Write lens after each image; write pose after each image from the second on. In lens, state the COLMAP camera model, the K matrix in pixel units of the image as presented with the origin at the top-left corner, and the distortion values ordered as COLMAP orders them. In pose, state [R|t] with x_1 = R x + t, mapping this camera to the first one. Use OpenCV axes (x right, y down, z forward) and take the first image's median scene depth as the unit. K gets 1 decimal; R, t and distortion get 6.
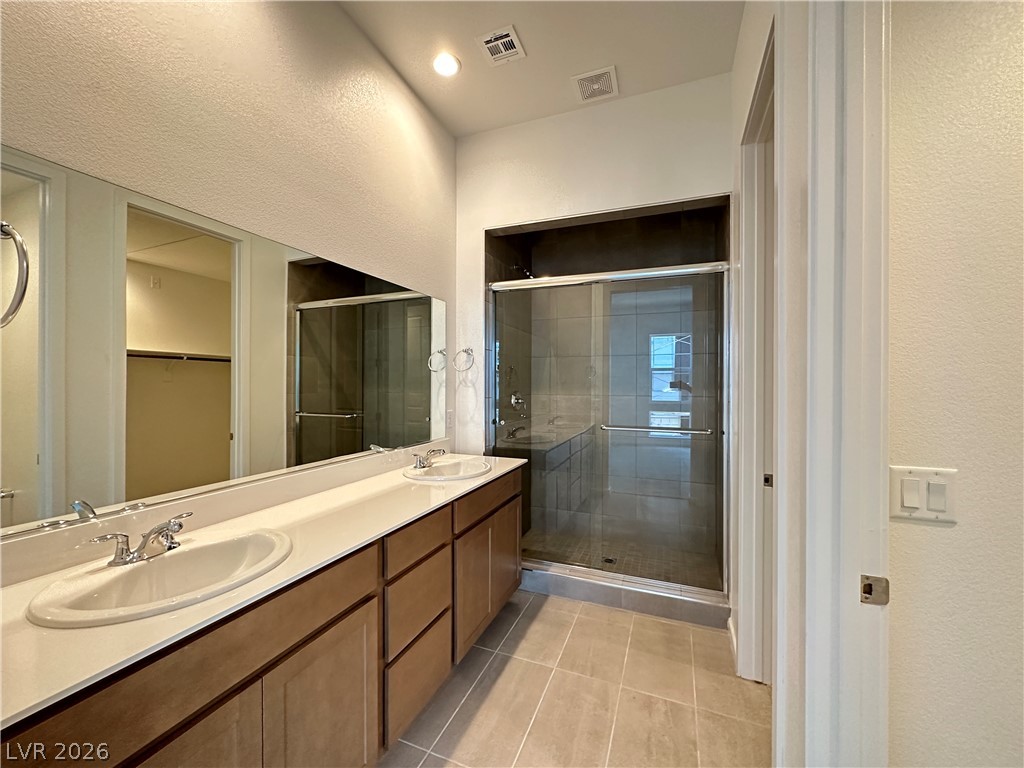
lens RADIAL K [[414.4, 0, 512.0], [0, 414.4, 384.0], [0, 0, 1]] dist [-0.000250, -0.000273]
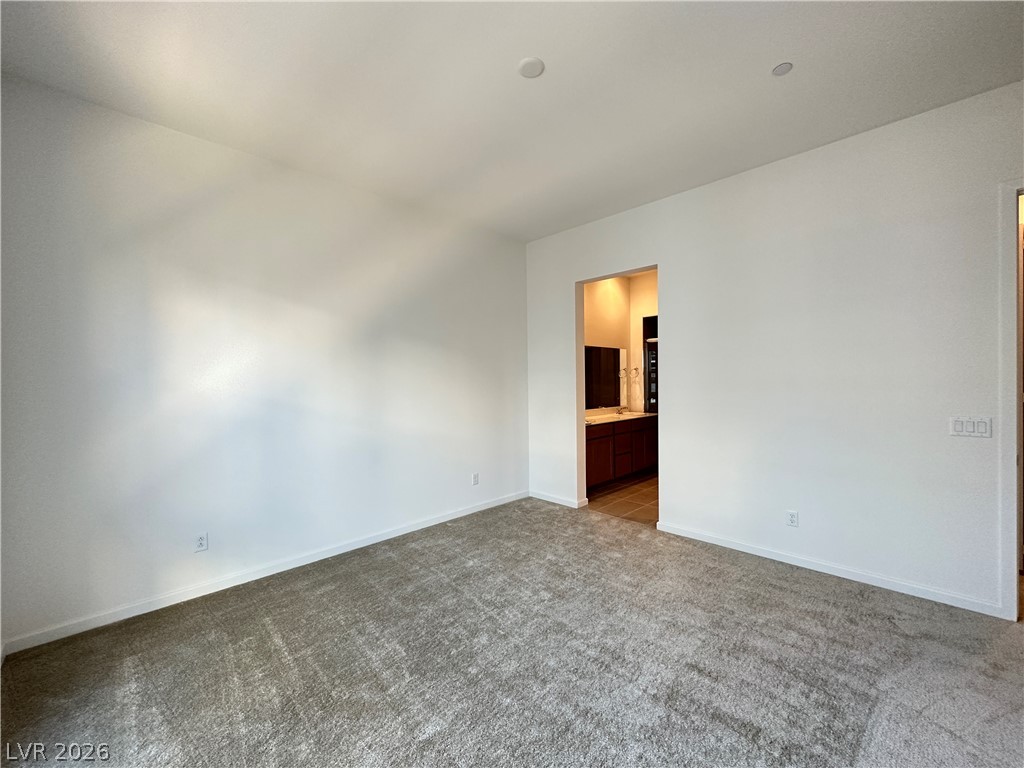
lens RADIAL K [[414.4, 0, 512.0], [0, 414.4, 384.0], [0, 0, 1]] dist [-0.000250, -0.000273]
pose [[0.907571, -0.005809, -0.419860, 0.243008], [0.013957, 0.999769, 0.016338, -0.042430], [0.419668, -0.020688, 0.907442, -1.441046]]
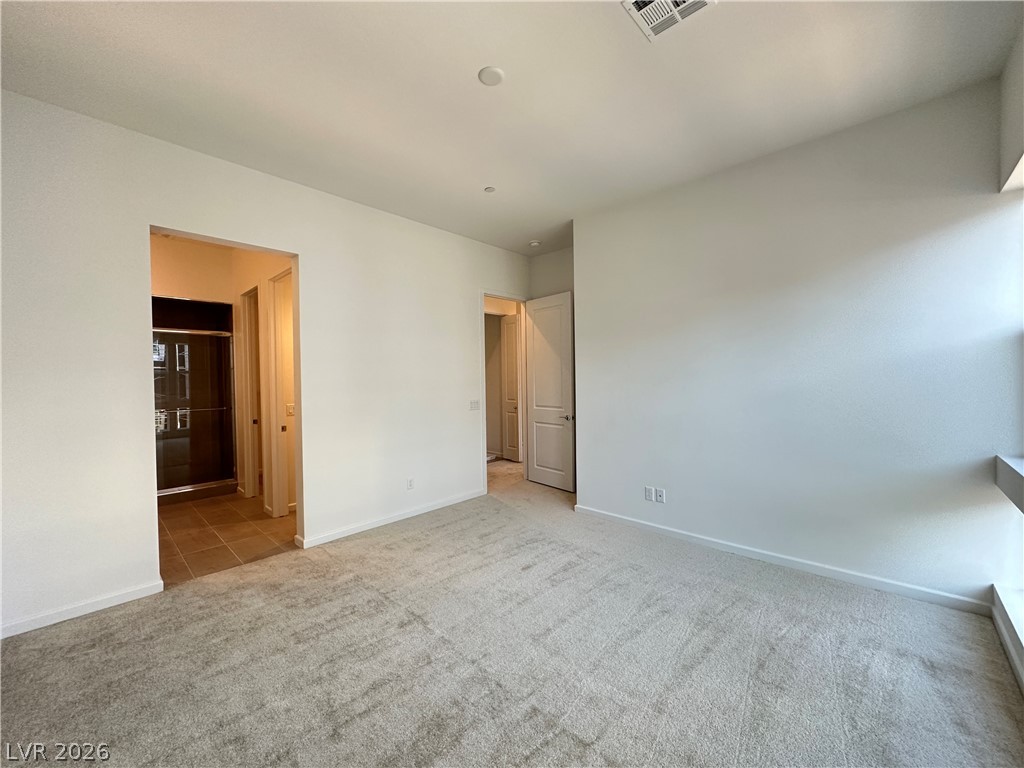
lens RADIAL K [[414.4, 0, 512.0], [0, 414.4, 384.0], [0, 0, 1]] dist [-0.000250, -0.000273]
pose [[0.380697, -0.020168, 0.924480, -0.813593], [0.007497, 0.999797, 0.018723, -0.042569], [-0.924670, -0.000197, 0.380770, -1.041947]]
